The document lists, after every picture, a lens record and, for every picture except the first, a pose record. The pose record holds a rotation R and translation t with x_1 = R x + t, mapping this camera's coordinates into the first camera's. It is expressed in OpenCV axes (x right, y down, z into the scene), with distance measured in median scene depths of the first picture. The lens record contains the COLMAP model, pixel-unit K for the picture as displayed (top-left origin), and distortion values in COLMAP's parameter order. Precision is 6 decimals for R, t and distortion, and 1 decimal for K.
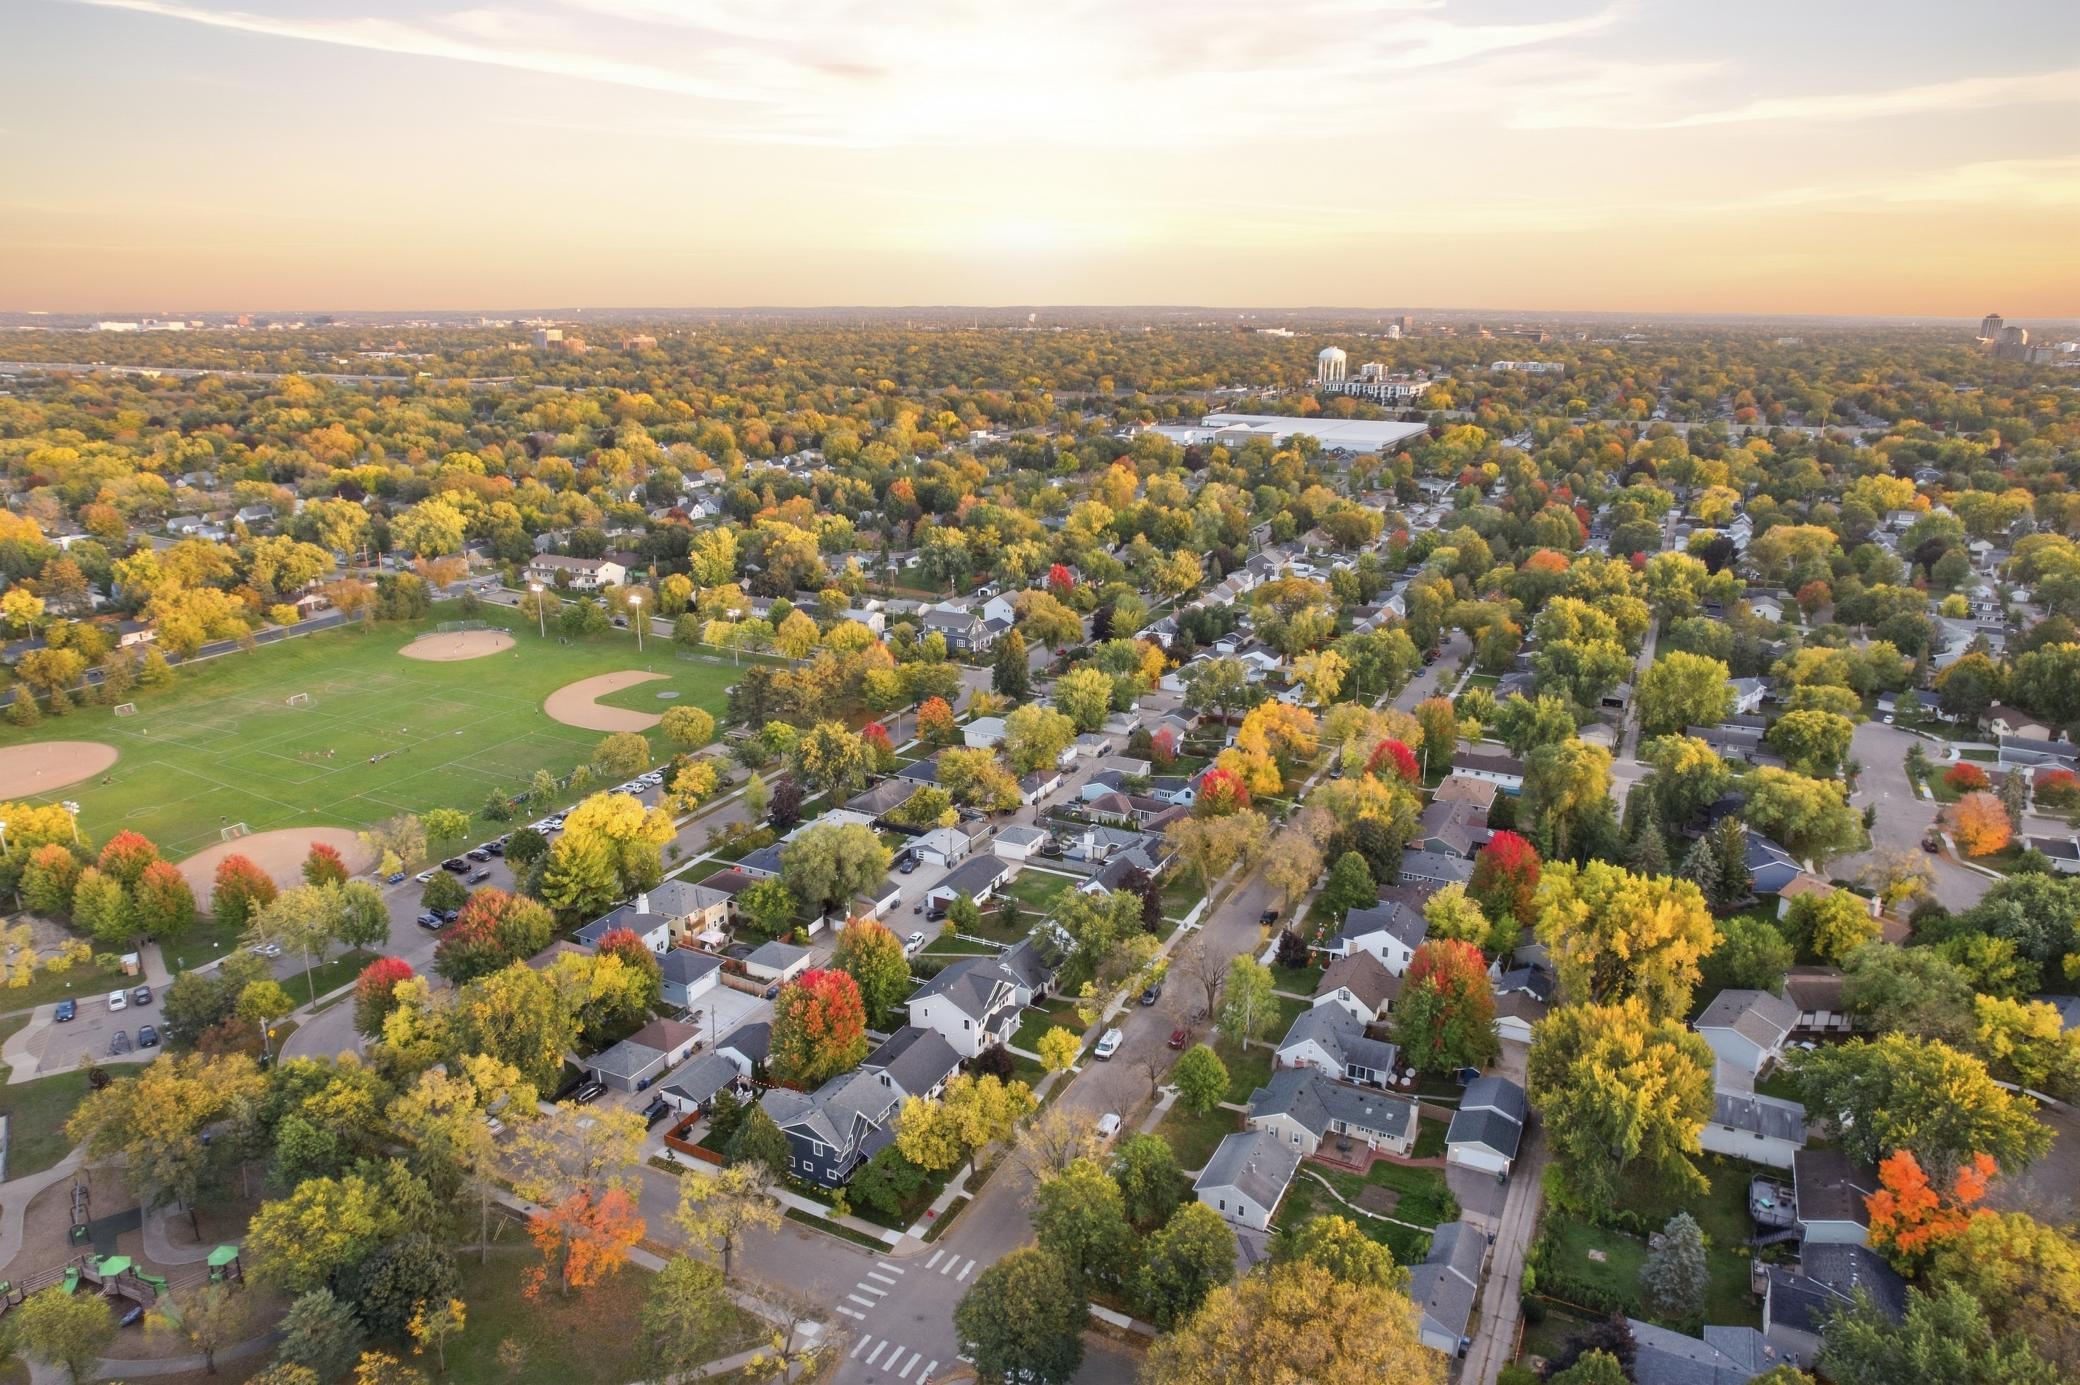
lens RADIAL K [[1334.0, 0, 1042.0], [0, 1334.0, 702.0], [0, 0, 1]] dist [-0.071455, 0.057653]
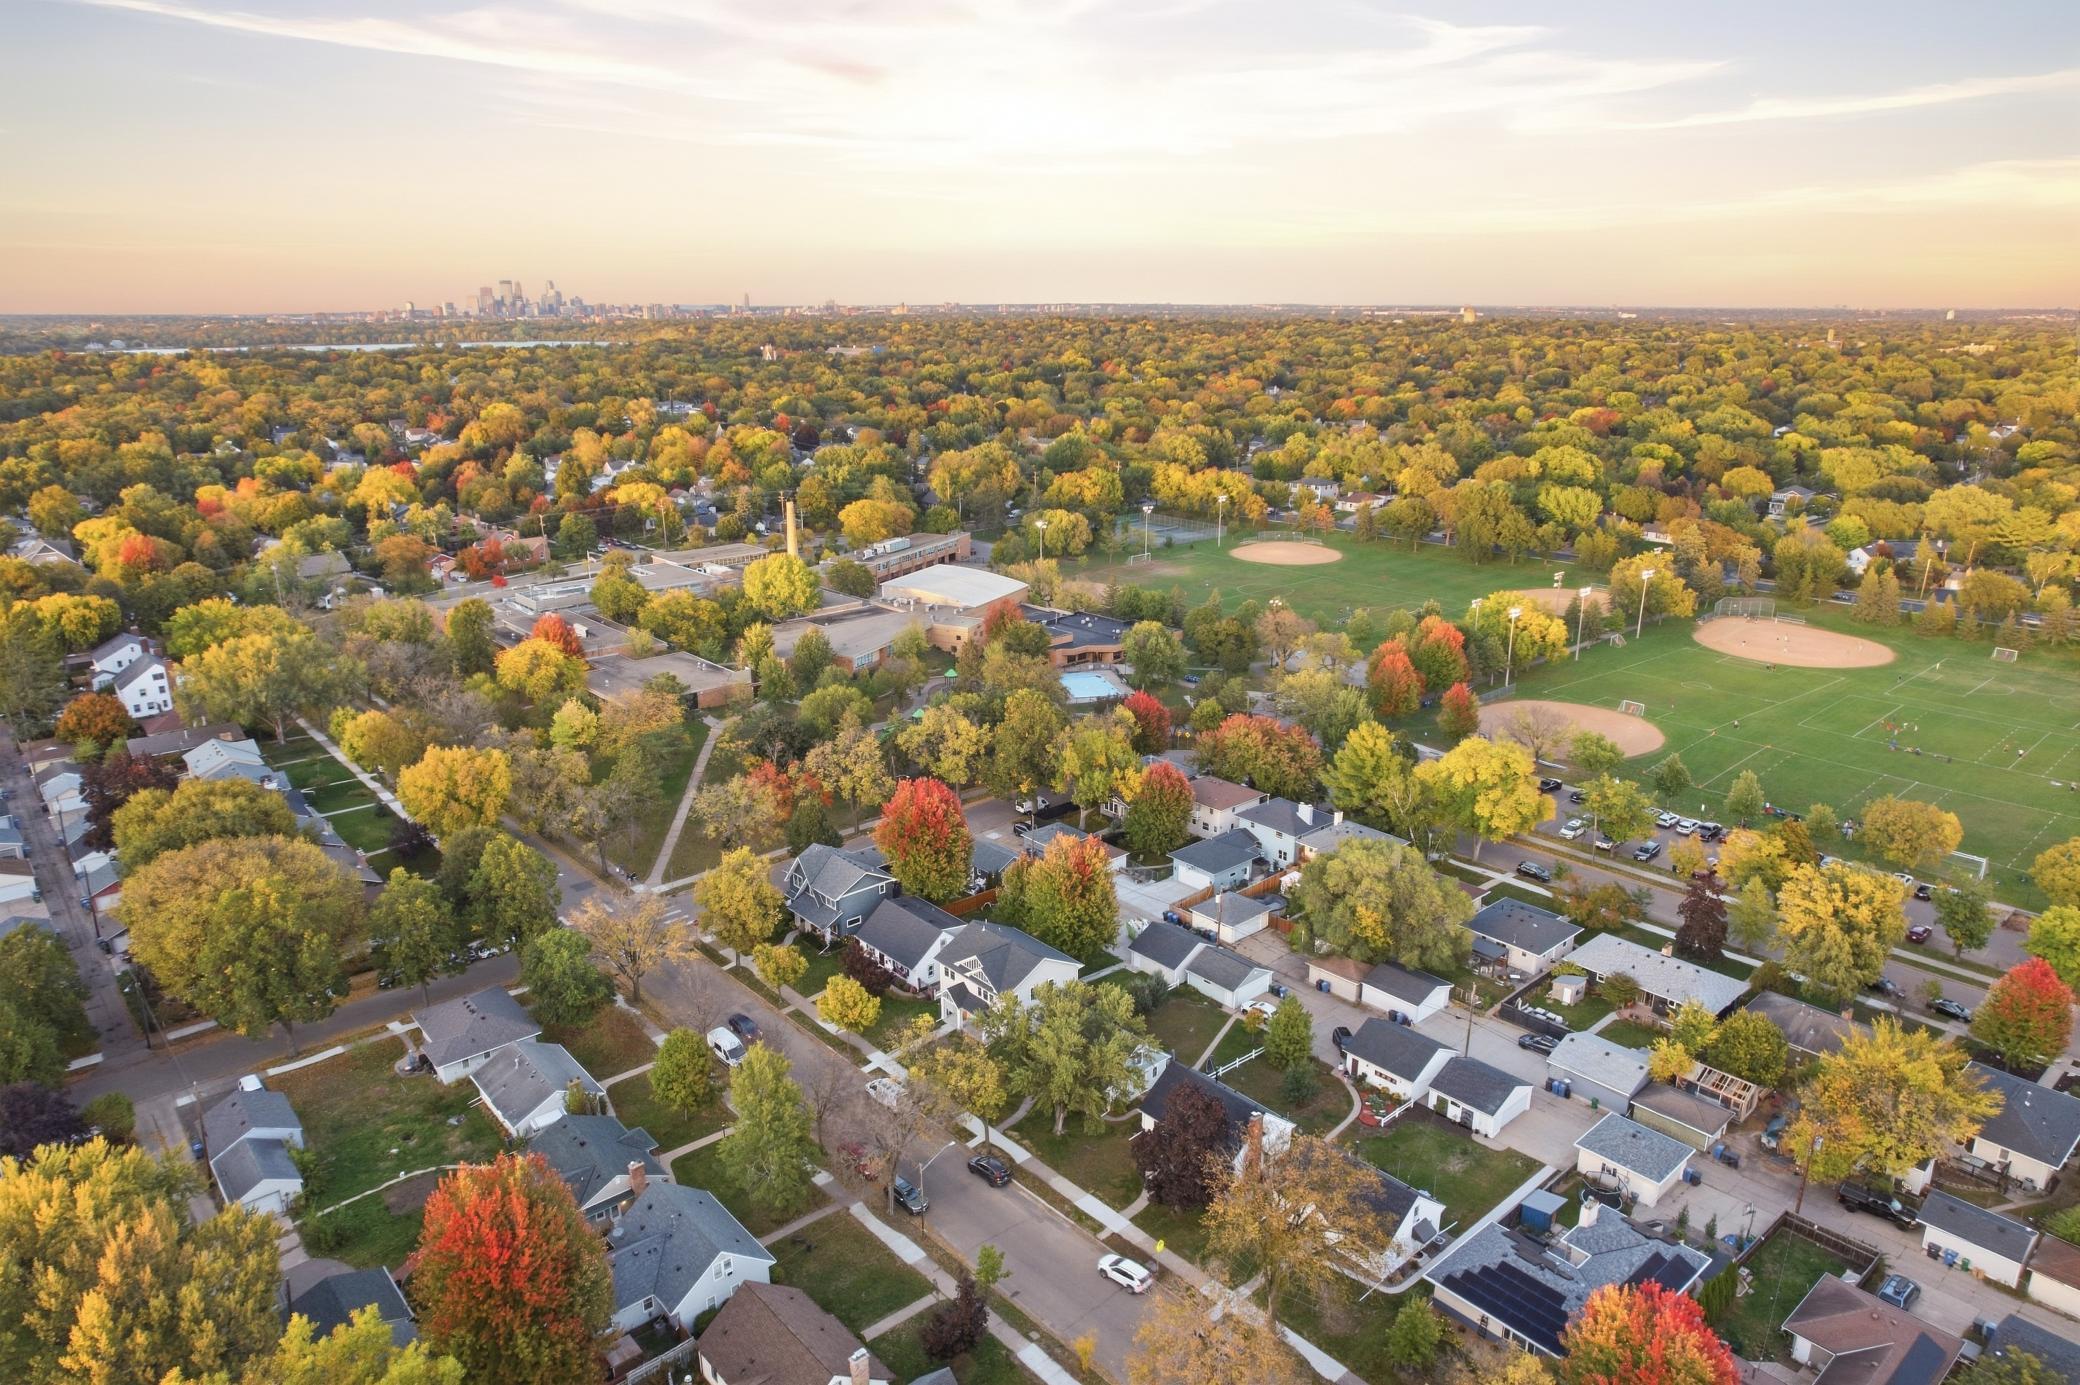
lens RADIAL K [[1334.0, 0, 1042.0], [0, 1334.0, 702.0], [0, 0, 1]] dist [-0.071455, 0.057653]
pose [[-0.373329, 0.267975, -0.888153, 0.448826], [-0.266352, 0.886102, 0.379315, -0.169118], [0.888640, 0.378171, -0.259432, 0.880104]]
